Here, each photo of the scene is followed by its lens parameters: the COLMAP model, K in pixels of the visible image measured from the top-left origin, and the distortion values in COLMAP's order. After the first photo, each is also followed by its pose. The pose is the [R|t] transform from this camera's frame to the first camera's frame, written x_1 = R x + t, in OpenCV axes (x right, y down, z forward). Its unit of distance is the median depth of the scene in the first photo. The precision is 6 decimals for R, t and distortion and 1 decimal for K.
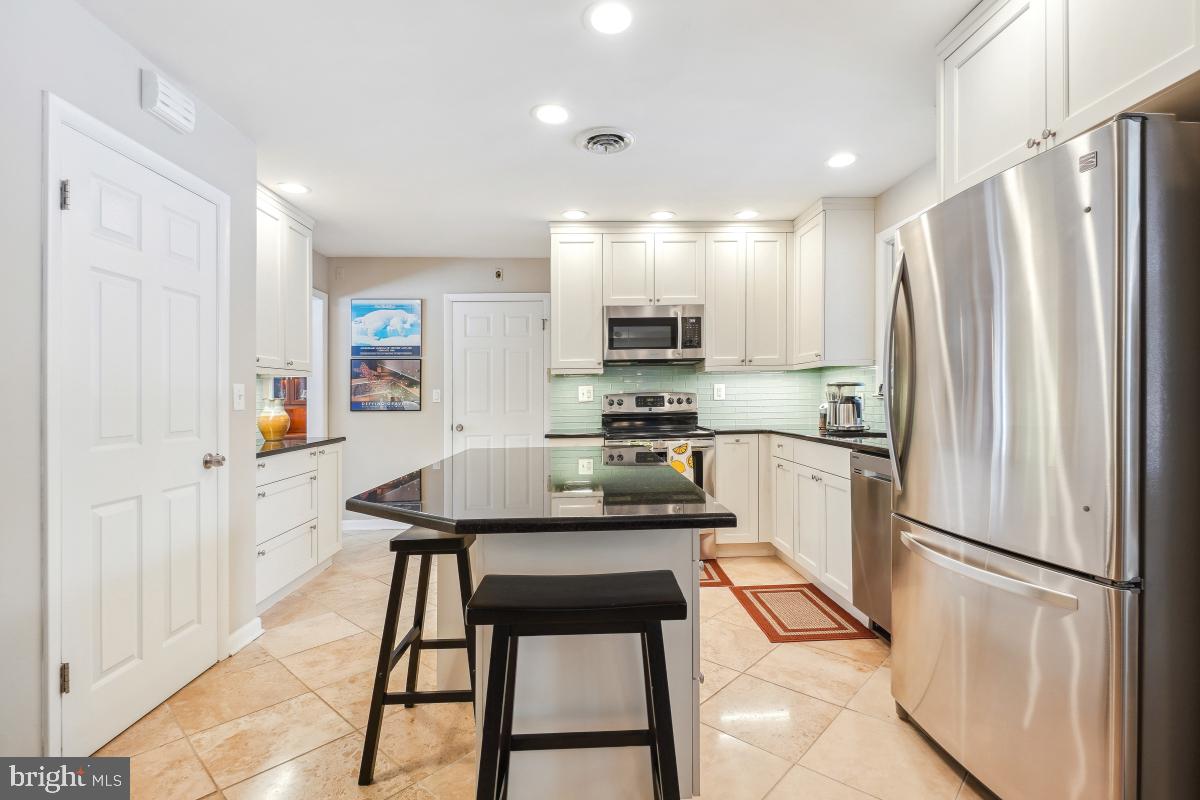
lens RADIAL K [[590.2, 0, 603.3], [0, 590.2, 399.6], [0, 0, 1]] dist [0.026027, -0.002242]
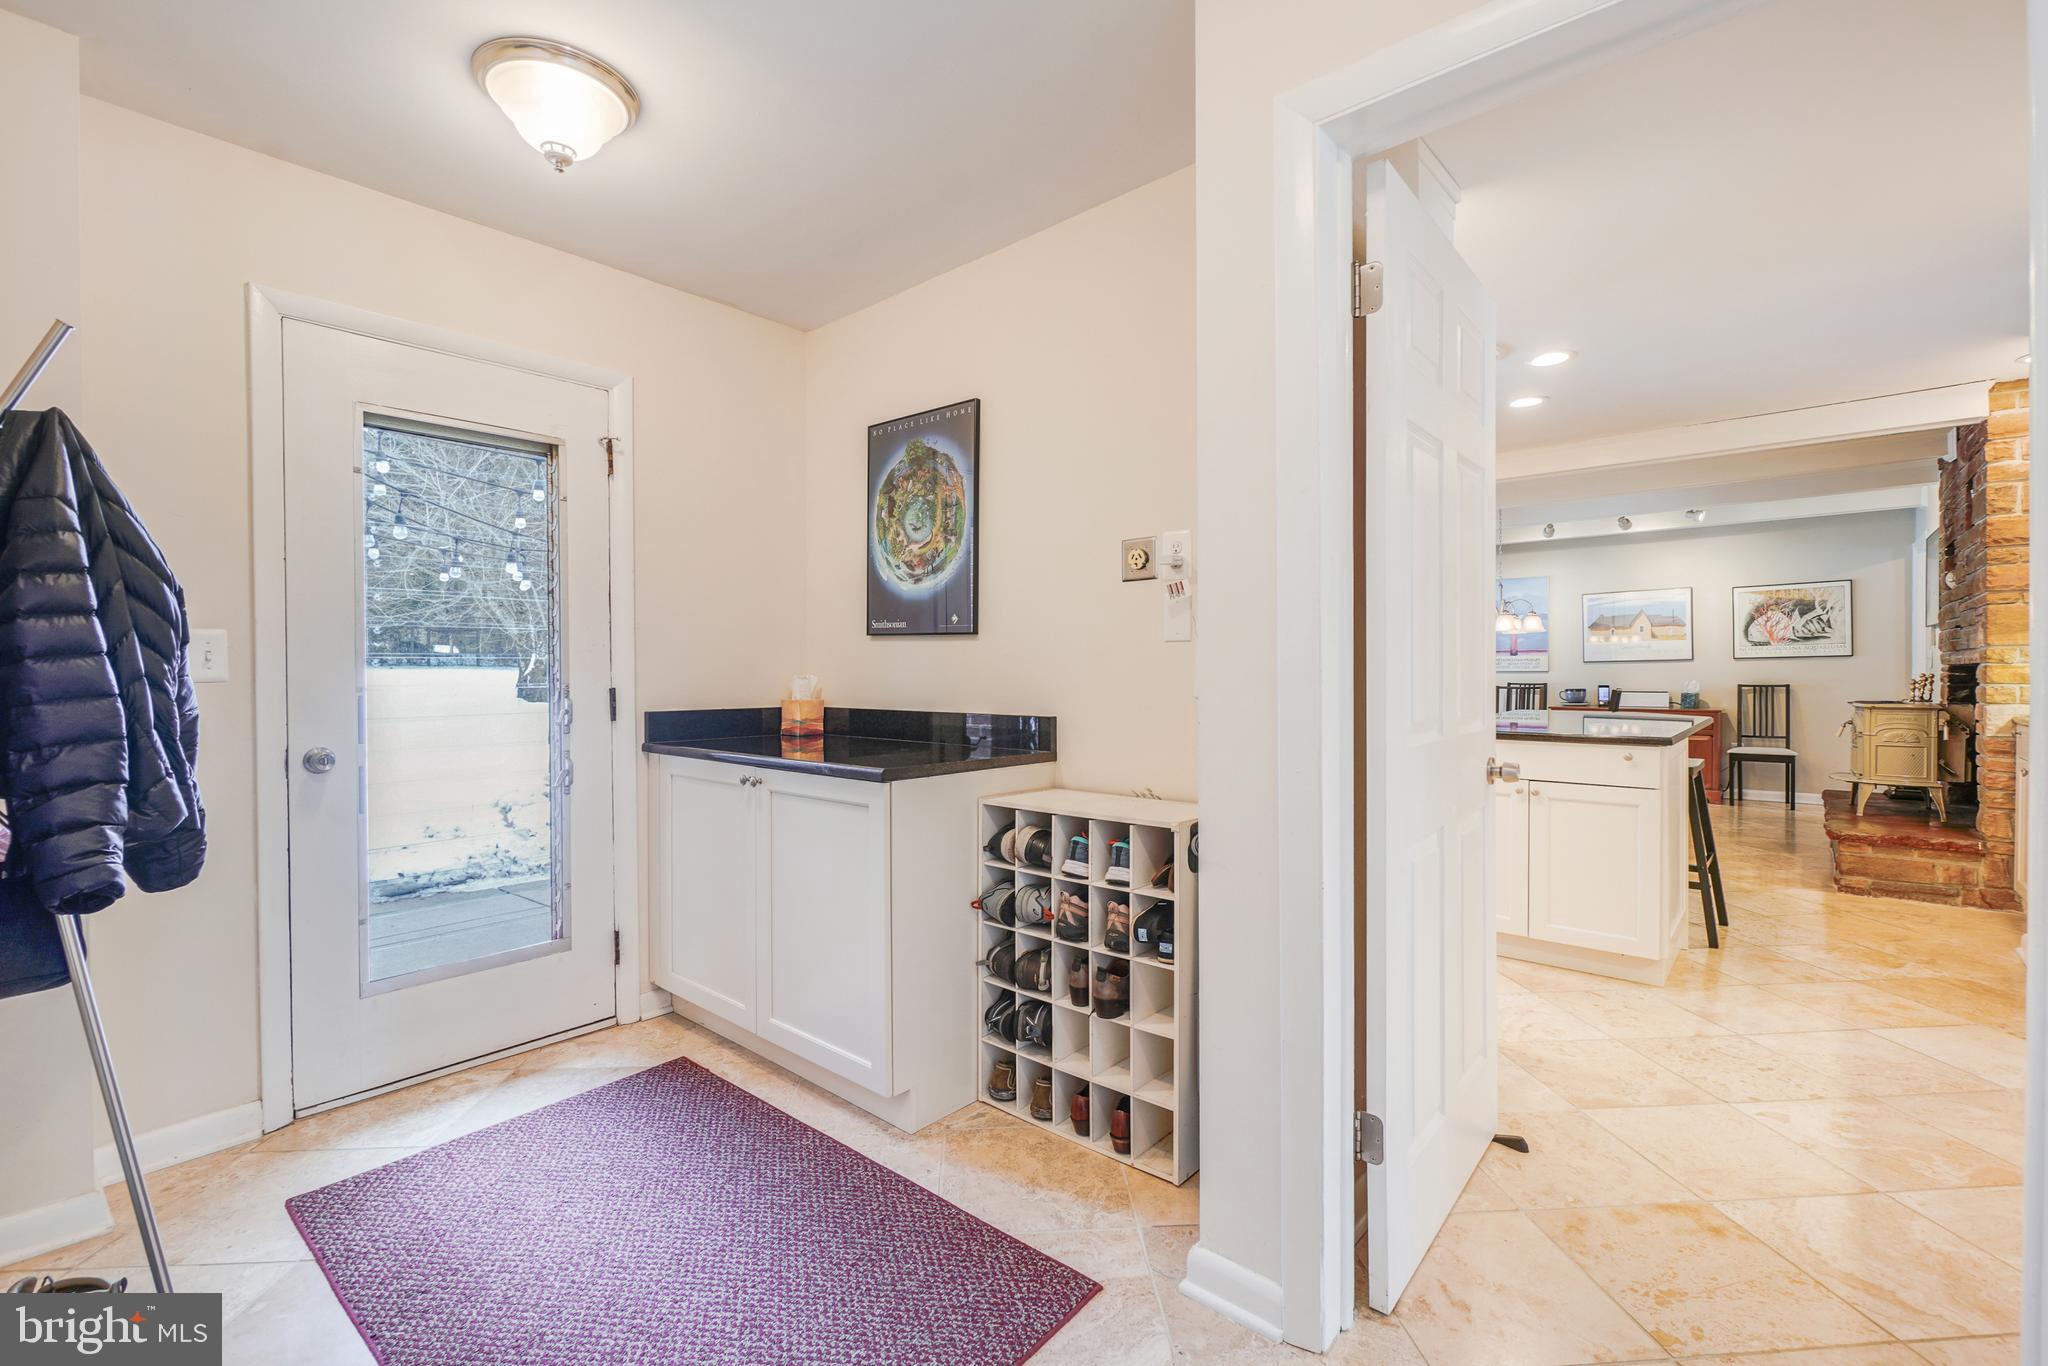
lens RADIAL K [[902.6, 0, 1030.3], [0, 902.6, 675.7], [0, 0, 1]] dist [-0.012409, 0.000052]
pose [[-0.724397, 0.016854, 0.689177, -0.305664], [0.018332, 0.999819, -0.005182, 0.003622], [-0.689139, 0.008880, -0.724575, 1.673792]]
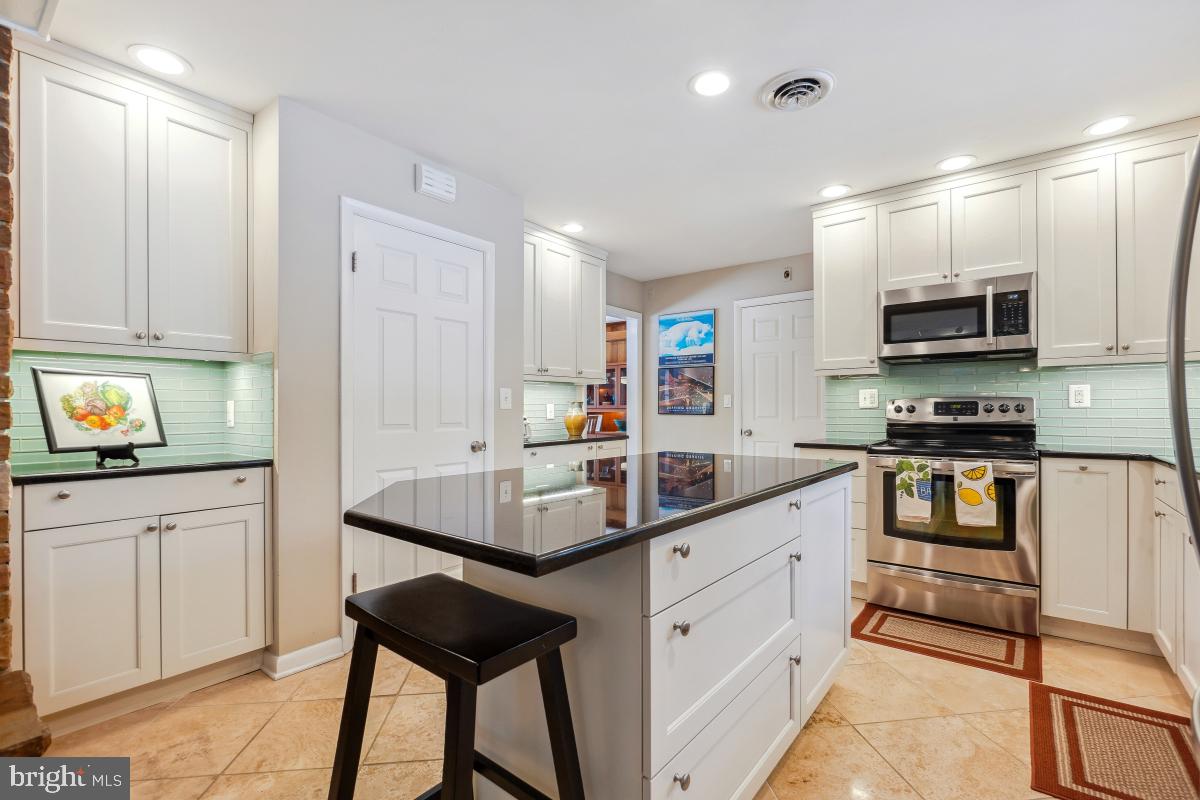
lens RADIAL K [[540.7, 0, 600.3], [0, 540.7, 404.4], [0, 0, 1]] dist [0.004906, -0.001831]
pose [[0.755530, 0.008079, -0.655064, 0.206692], [-0.012328, 0.999922, -0.001887, 0.005107], [0.654998, 0.009501, 0.755571, 0.173901]]
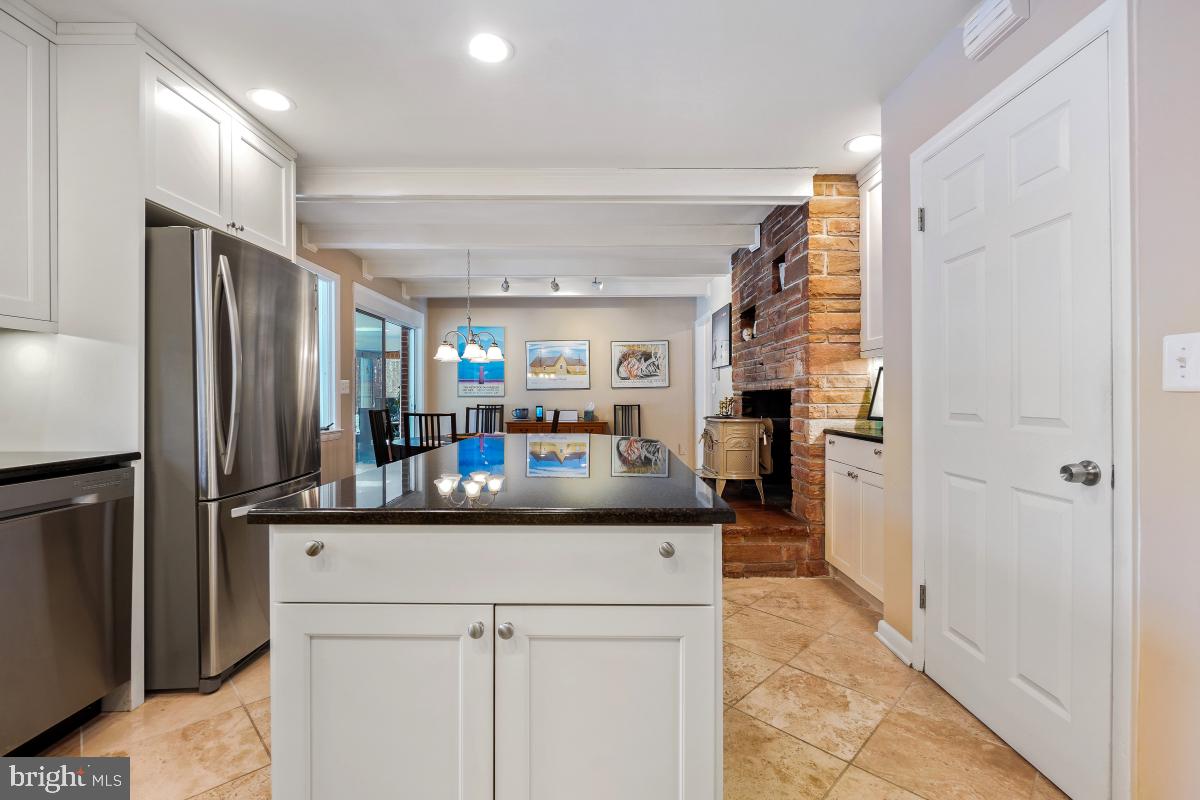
lens RADIAL K [[540.7, 0, 599.8], [0, 540.7, 397.7], [0, 0, 1]] dist [0.004906, -0.001831]
pose [[-0.998266, 0.018798, 0.055790, -0.128509], [0.019028, 0.999812, 0.003595, 0.010004], [-0.055712, 0.004651, -0.998436, 0.996916]]
